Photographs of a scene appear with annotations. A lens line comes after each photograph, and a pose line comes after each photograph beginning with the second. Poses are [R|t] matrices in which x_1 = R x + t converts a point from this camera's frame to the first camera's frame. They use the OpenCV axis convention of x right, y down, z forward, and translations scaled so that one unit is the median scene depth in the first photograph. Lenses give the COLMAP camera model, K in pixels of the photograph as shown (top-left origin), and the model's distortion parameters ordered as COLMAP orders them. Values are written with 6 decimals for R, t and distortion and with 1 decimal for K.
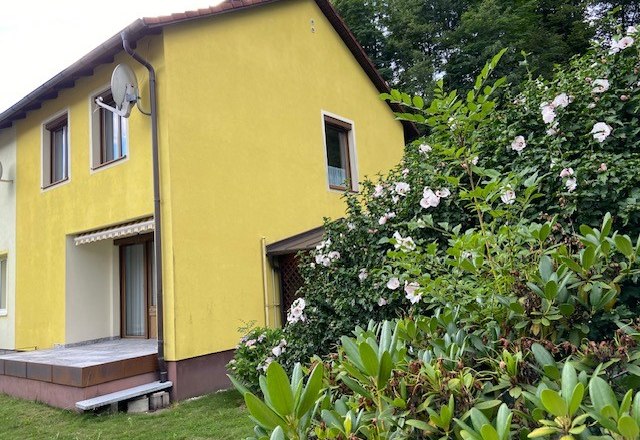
lens RADIAL K [[488.6, 0, 318.5], [0, 488.6, 218.3], [0, 0, 1]] dist [0.048252, -0.011406]
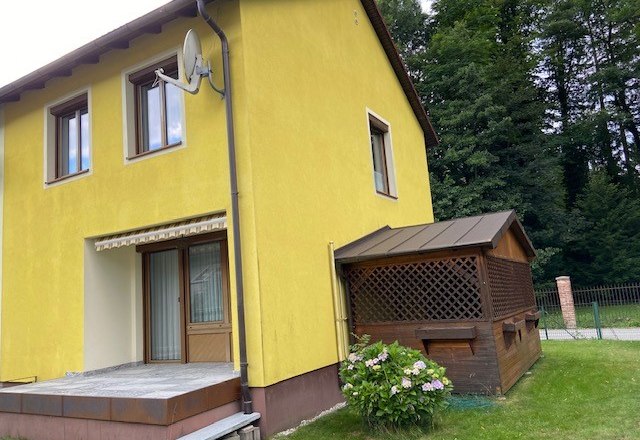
lens RADIAL K [[488.6, 0, 320.8], [0, 488.6, 220.7], [0, 0, 1]] dist [0.048252, -0.011406]
pose [[0.989065, 0.013517, 0.146861, -0.261131], [-0.007570, 0.999131, -0.040982, 0.037340], [-0.147287, 0.039422, 0.988308, 0.135200]]
